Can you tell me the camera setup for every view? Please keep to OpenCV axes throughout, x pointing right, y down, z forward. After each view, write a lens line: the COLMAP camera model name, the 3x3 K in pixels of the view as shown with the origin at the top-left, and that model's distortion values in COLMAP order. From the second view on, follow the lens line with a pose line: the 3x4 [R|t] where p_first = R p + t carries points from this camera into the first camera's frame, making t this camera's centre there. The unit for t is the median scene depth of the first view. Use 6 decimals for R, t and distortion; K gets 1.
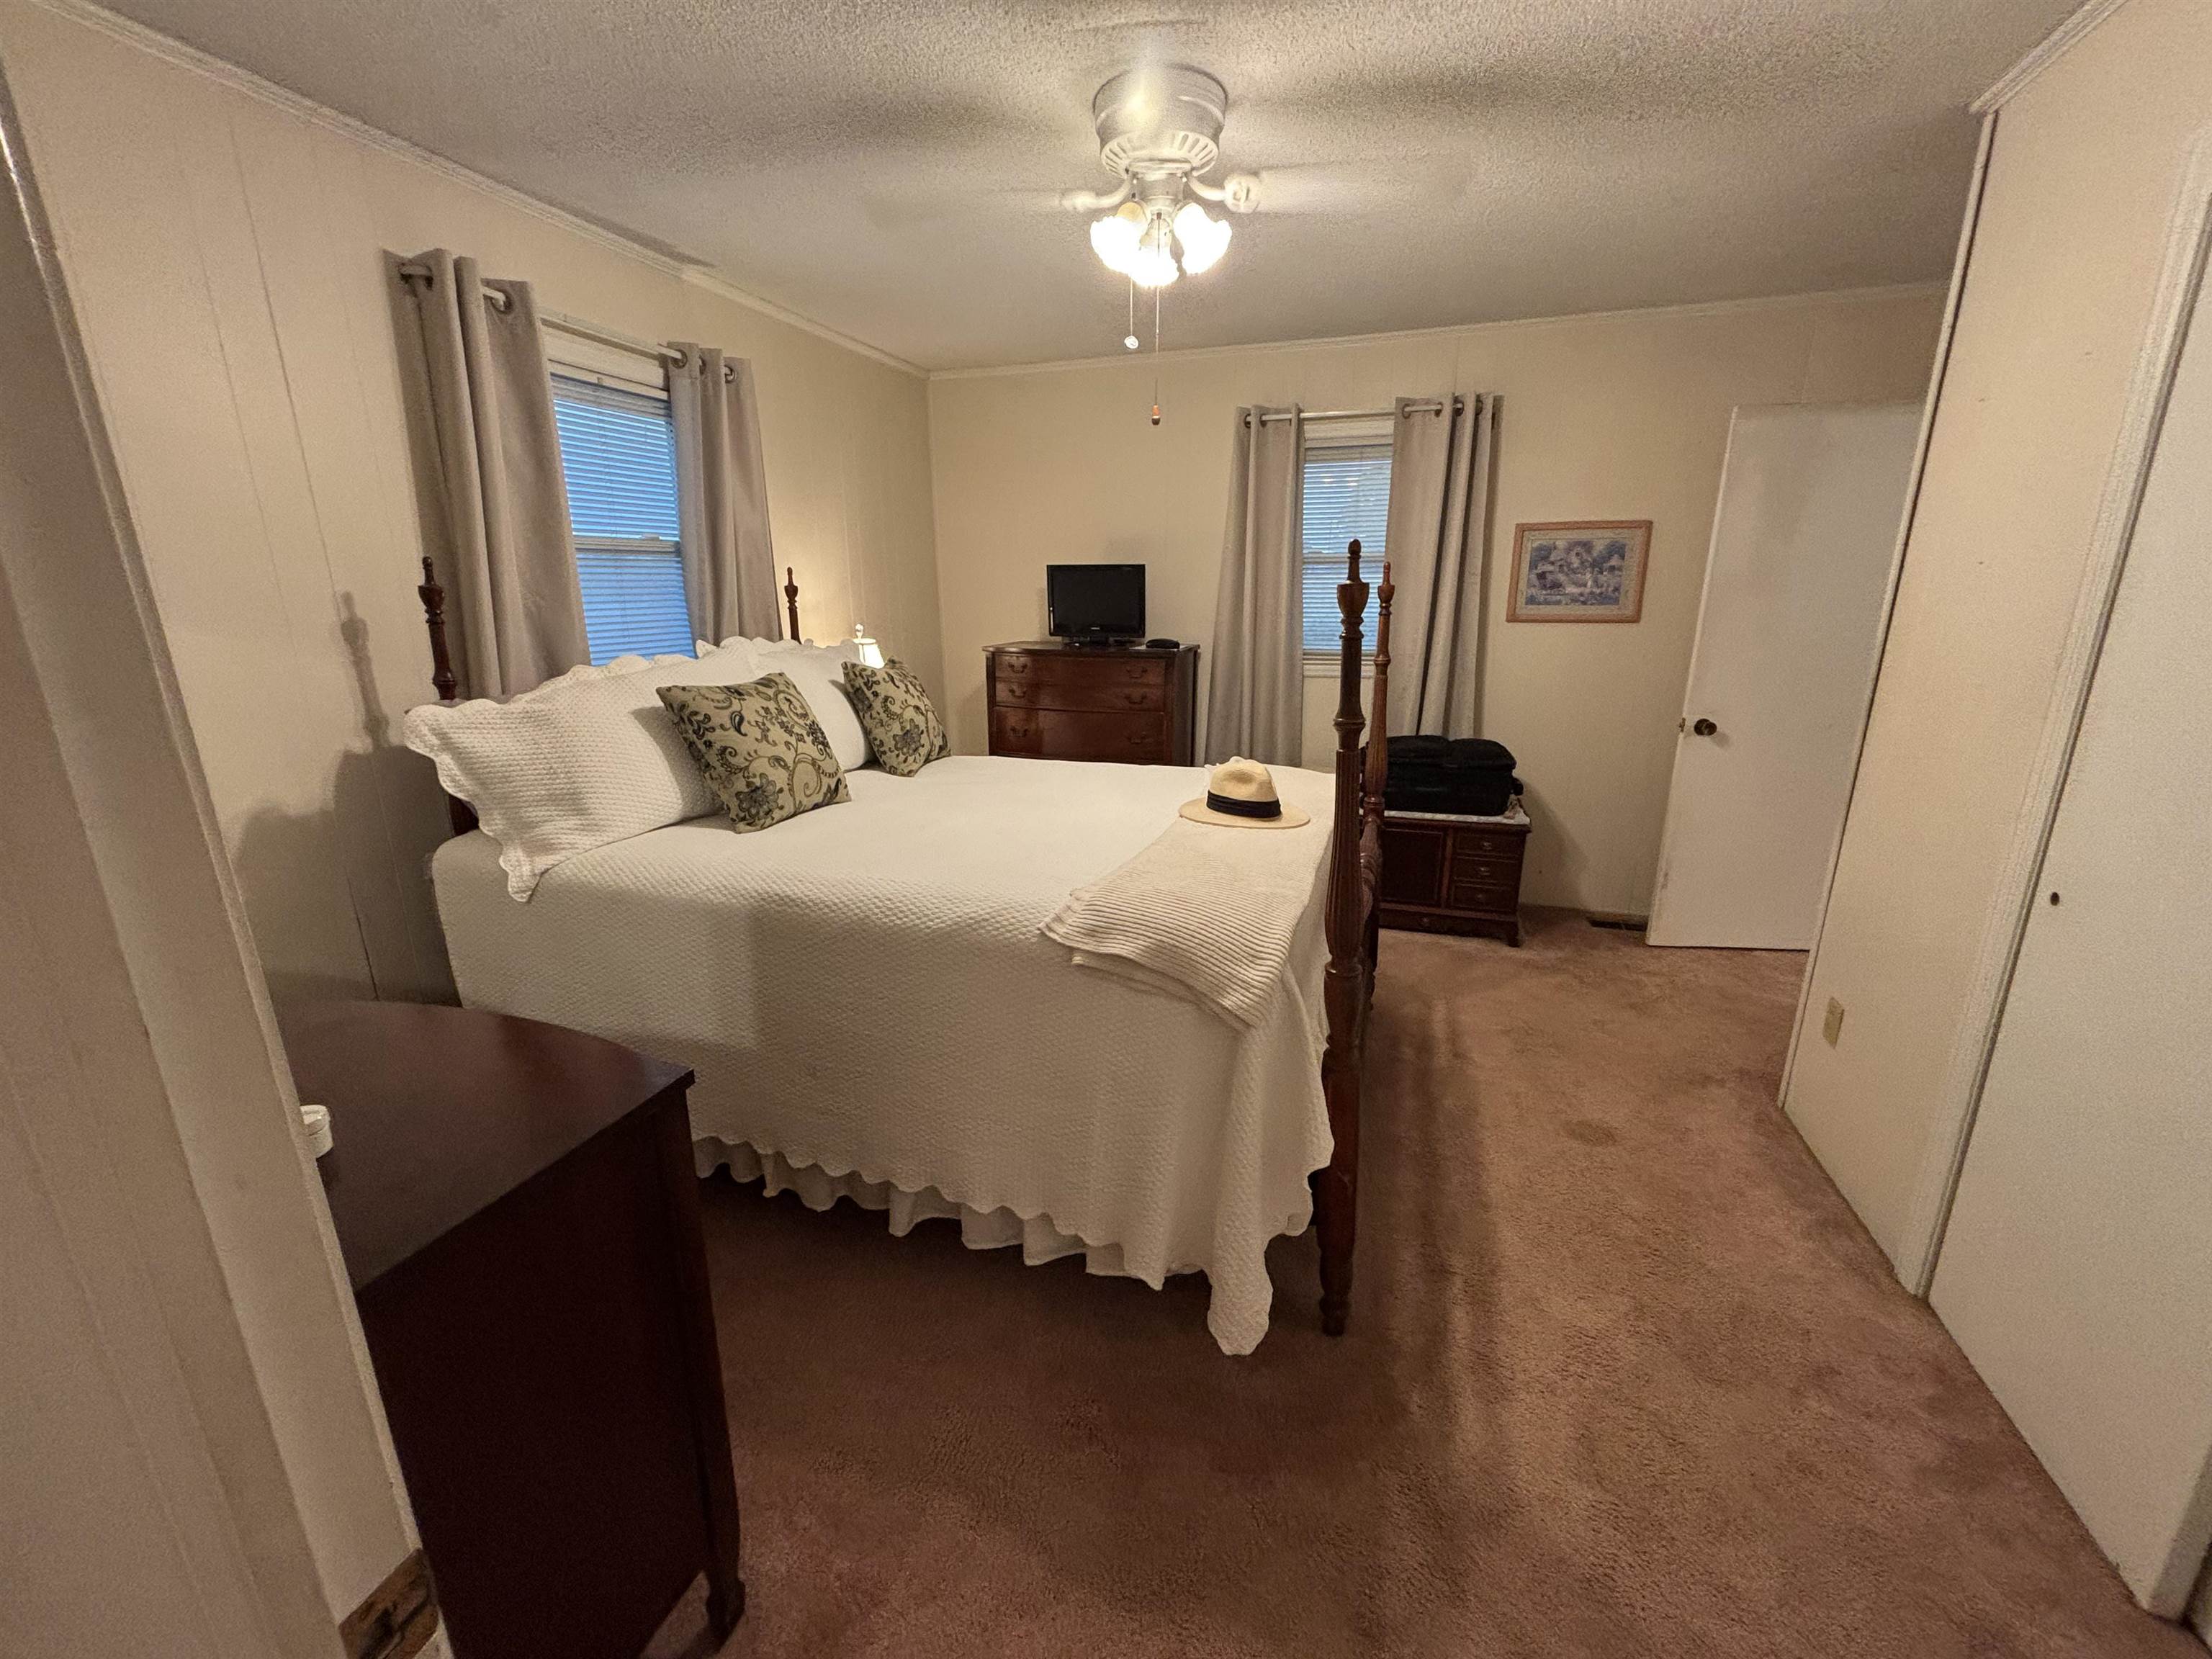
lens RADIAL K [[890.5, 0, 1112.5], [0, 890.5, 828.4], [0, 0, 1]] dist [0.011945, -0.004660]
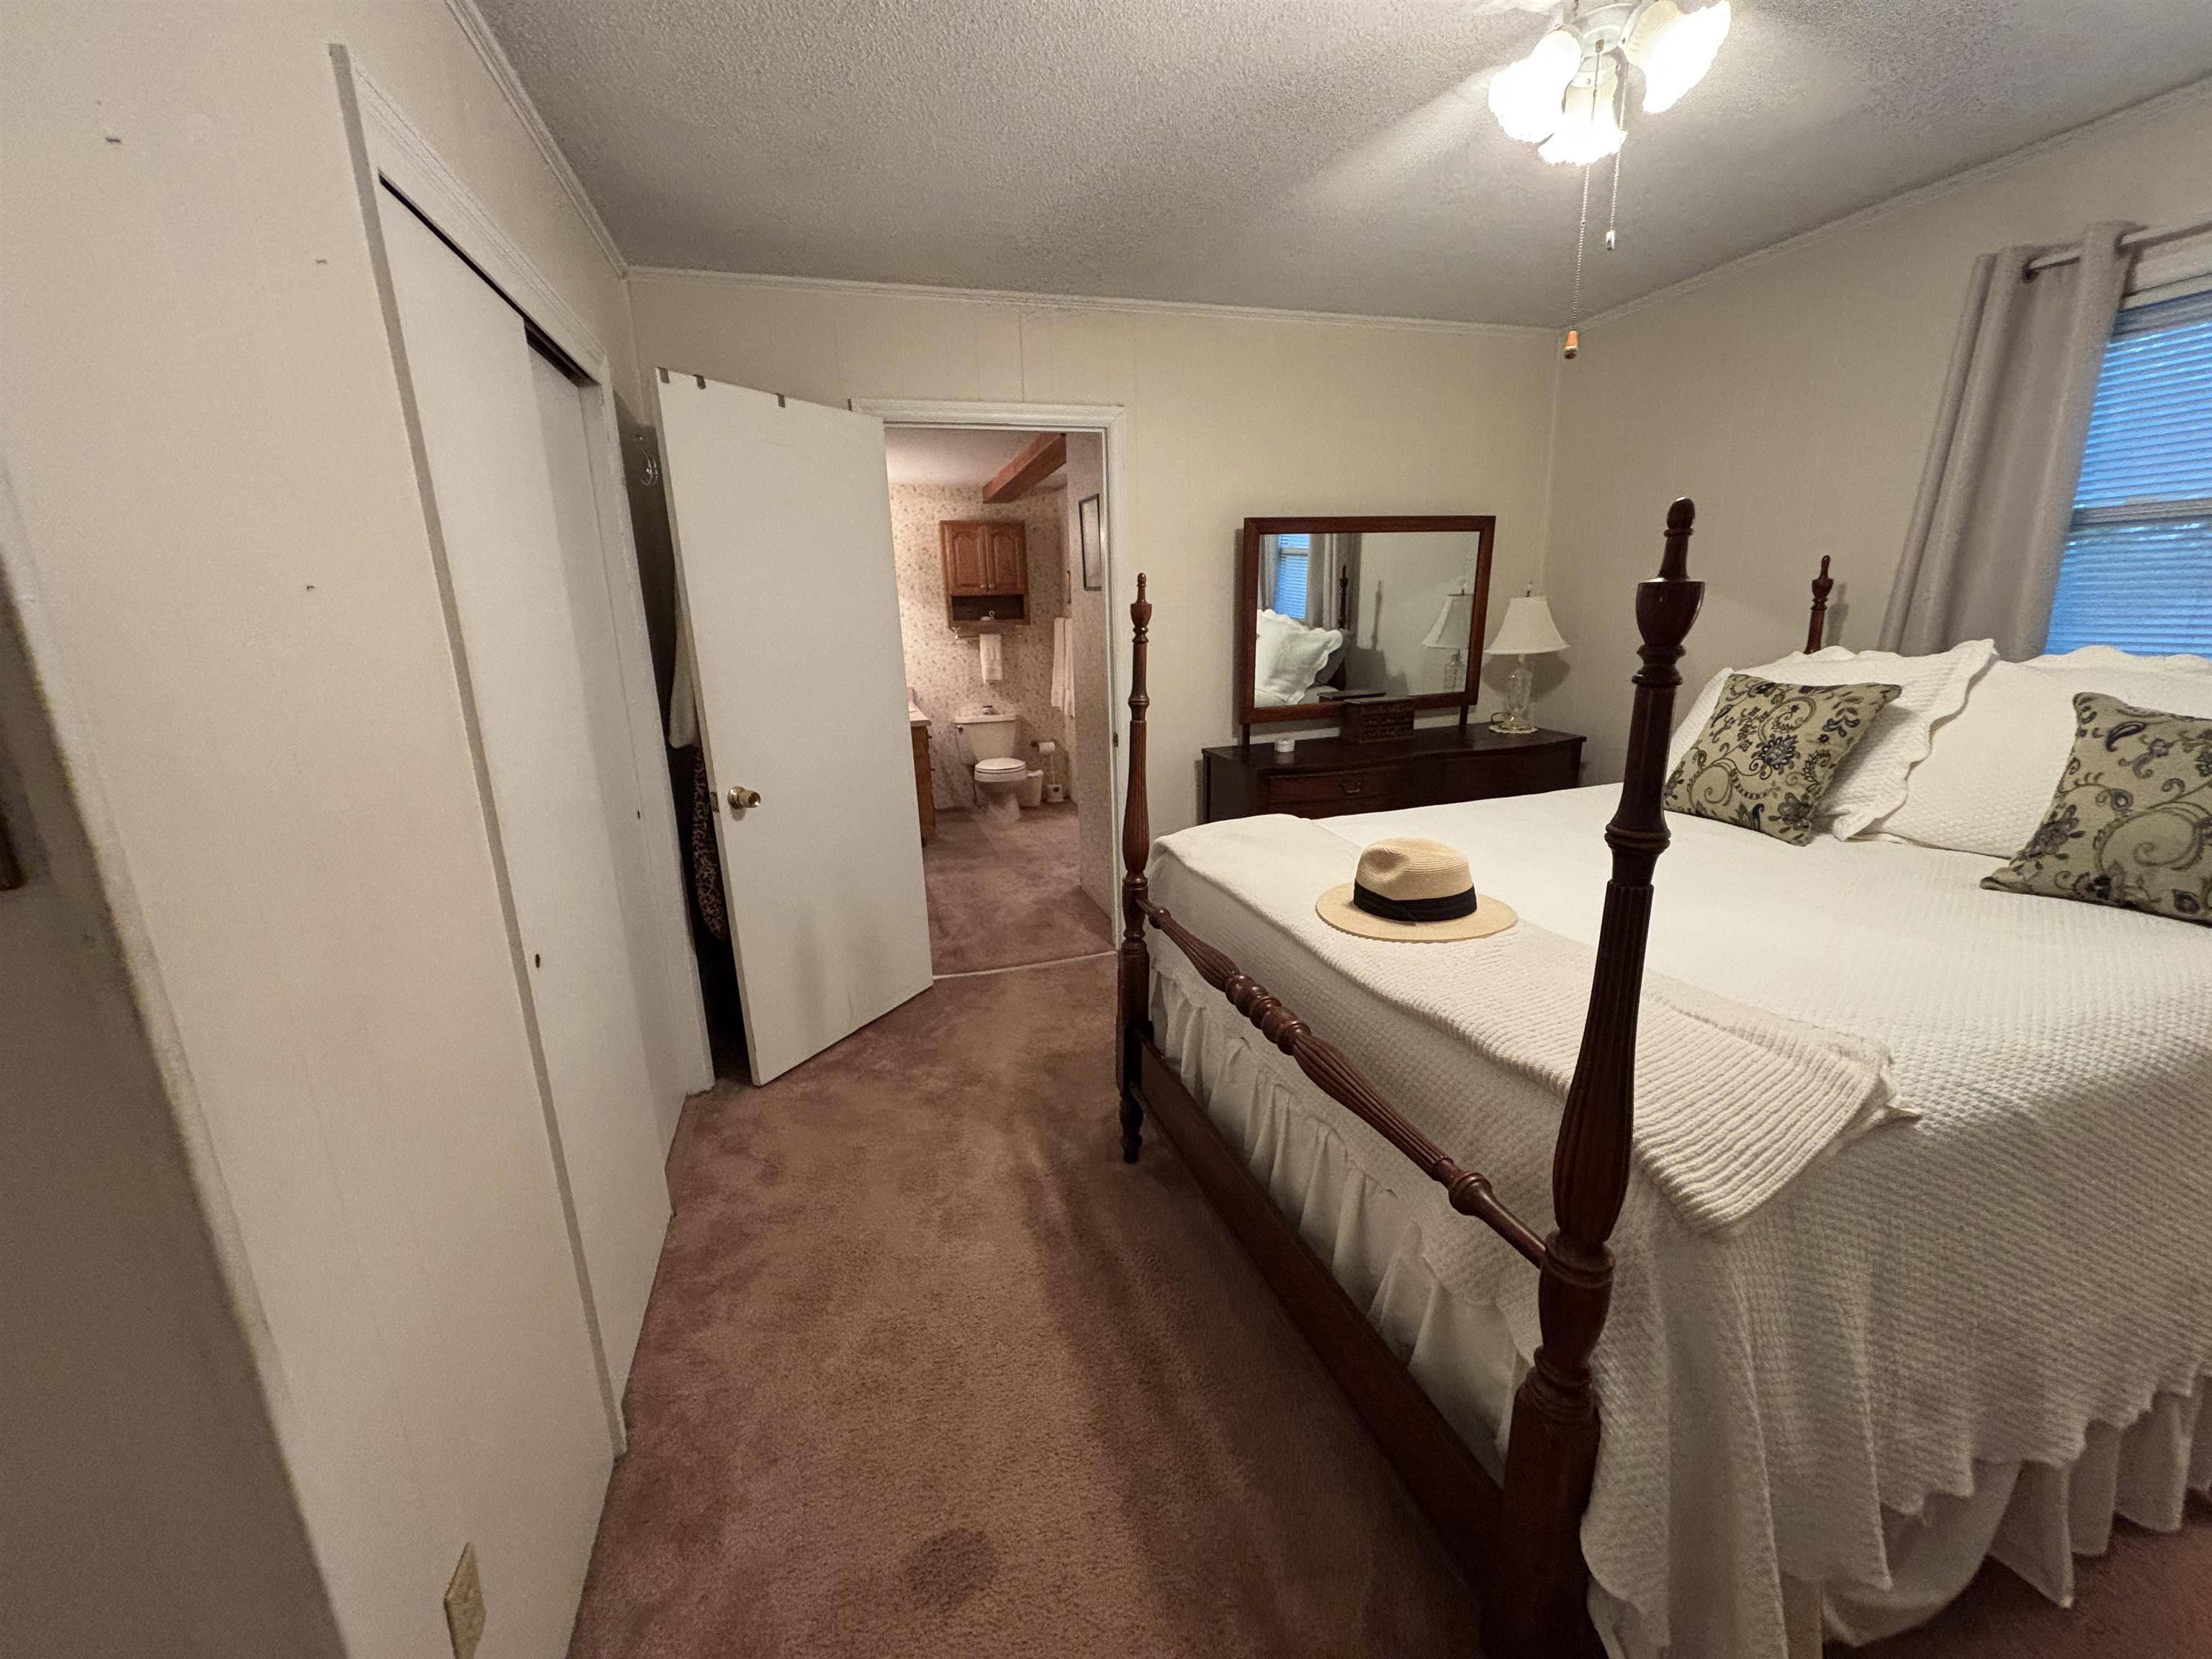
lens RADIAL K [[890.5, 0, 1112.5], [0, 890.5, 828.4], [0, 0, 1]] dist [0.011945, -0.004660]
pose [[-0.806383, 0.171334, -0.566031, 0.724847], [-0.121047, 0.889033, 0.441552, -0.358272], [0.578873, 0.424577, -0.696161, 1.314964]]
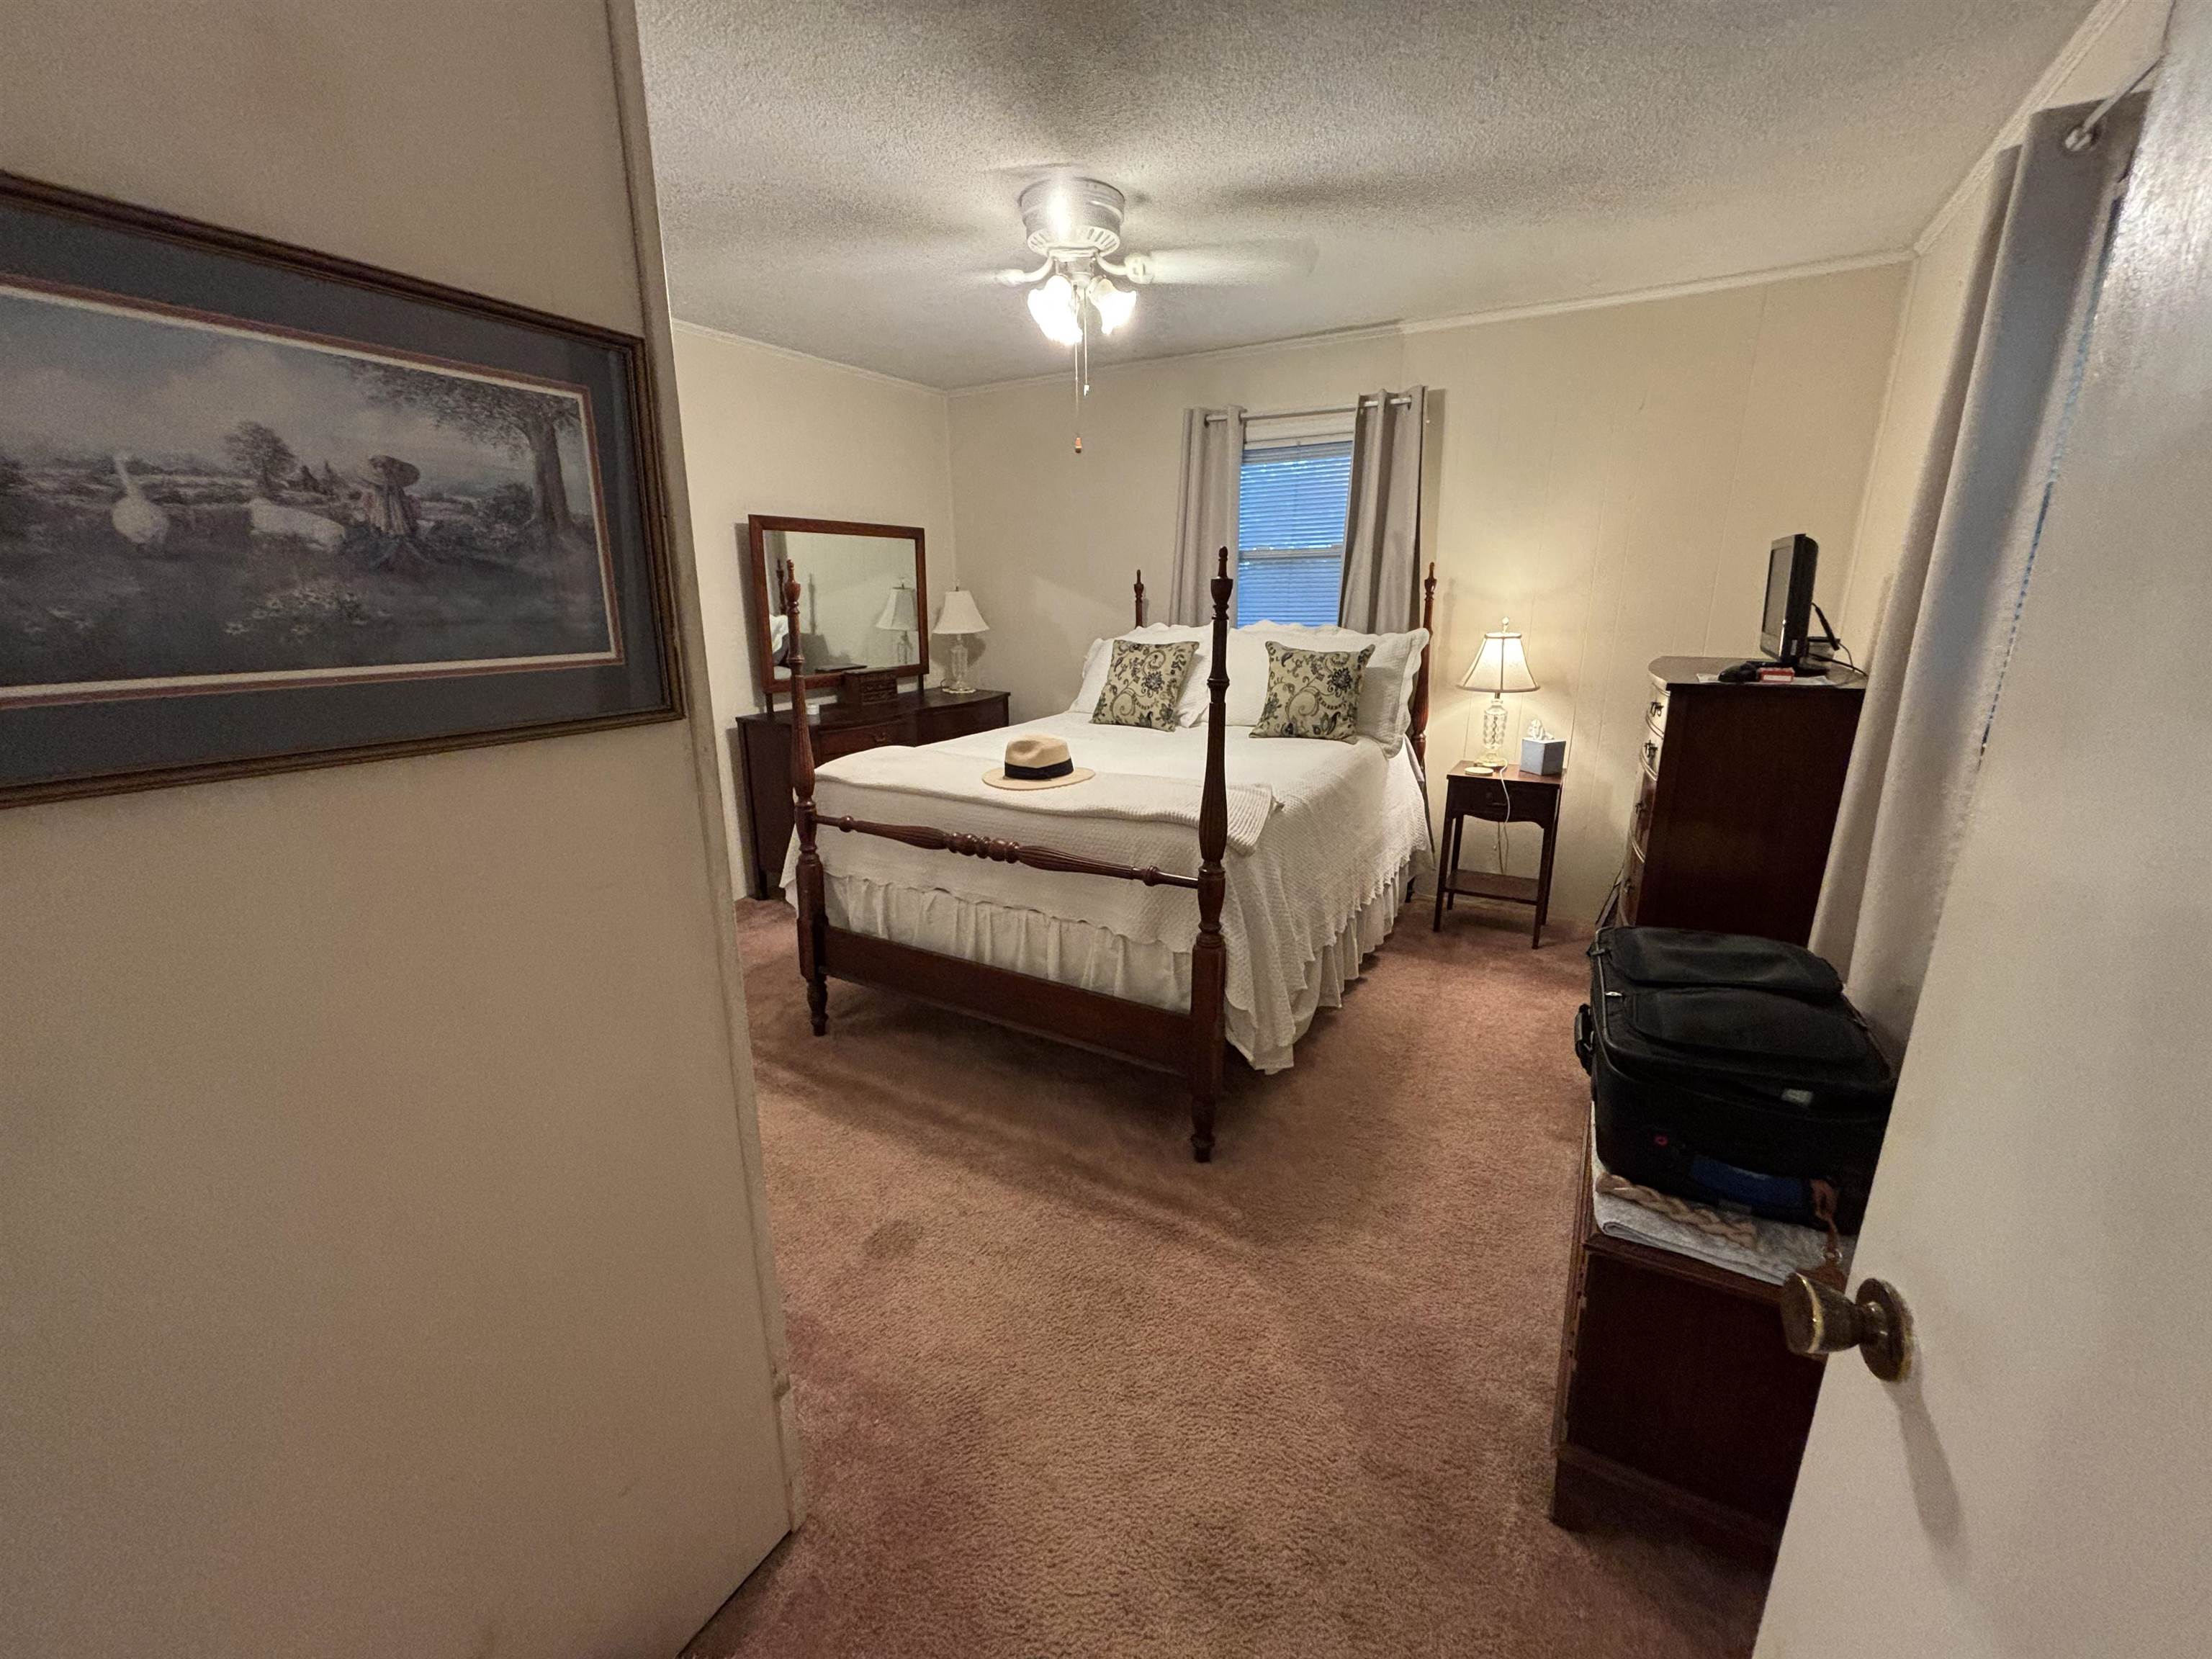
lens RADIAL K [[897.0, 0, 1110.2], [0, 897.0, 820.0], [0, 0, 1]] dist [0.058993, -0.000060]
pose [[-0.198104, 0.248819, -0.948074, 1.251389], [-0.246887, 0.923392, 0.293929, -0.332545], [0.948579, 0.292296, -0.121497, 1.235439]]
